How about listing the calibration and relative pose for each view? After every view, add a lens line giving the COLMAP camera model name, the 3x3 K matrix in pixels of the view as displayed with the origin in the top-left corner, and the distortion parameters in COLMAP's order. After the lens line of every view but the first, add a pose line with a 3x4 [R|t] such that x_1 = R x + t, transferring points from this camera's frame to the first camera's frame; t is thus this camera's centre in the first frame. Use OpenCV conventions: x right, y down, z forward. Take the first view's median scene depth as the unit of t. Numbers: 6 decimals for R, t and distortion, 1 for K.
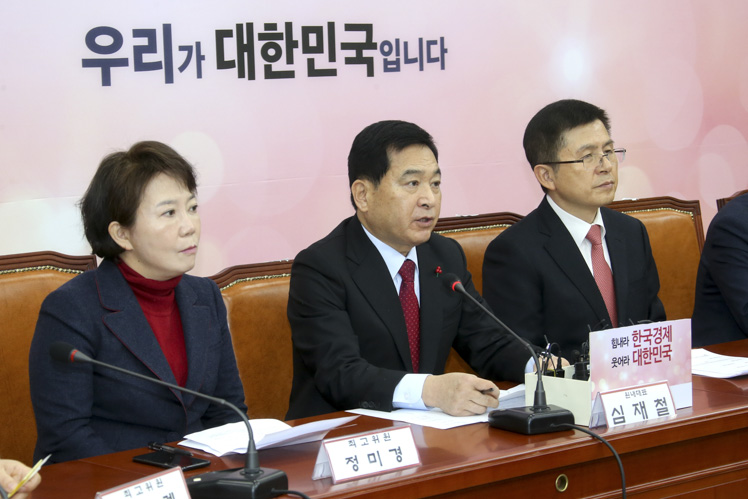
lens RADIAL K [[1986.3, 0, 374.0], [0, 1986.3, 249.5], [0, 0, 1]] dist [0.501626, 0.738247]
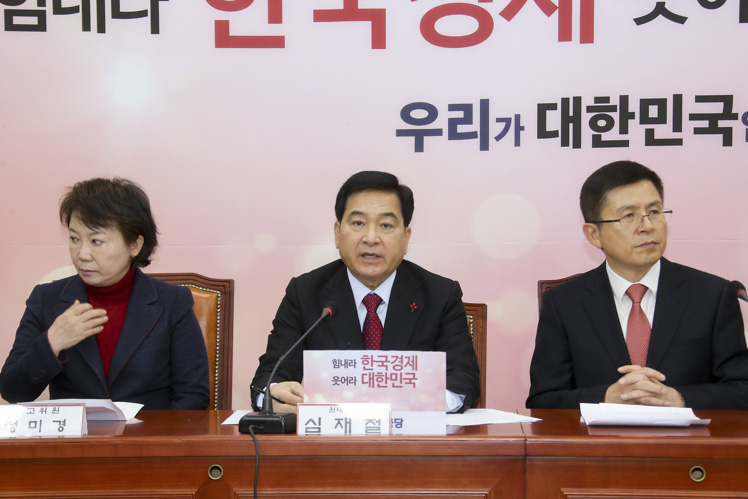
lens RADIAL K [[1986.3, 0, 374.0], [0, 1986.3, 249.5], [0, 0, 1]] dist [0.501626, 0.738247]
pose [[0.712158, 0.039574, -0.700903, 0.646414], [-0.077096, 0.996780, -0.022055, 0.003654], [0.697773, 0.069743, 0.712915, 0.144364]]
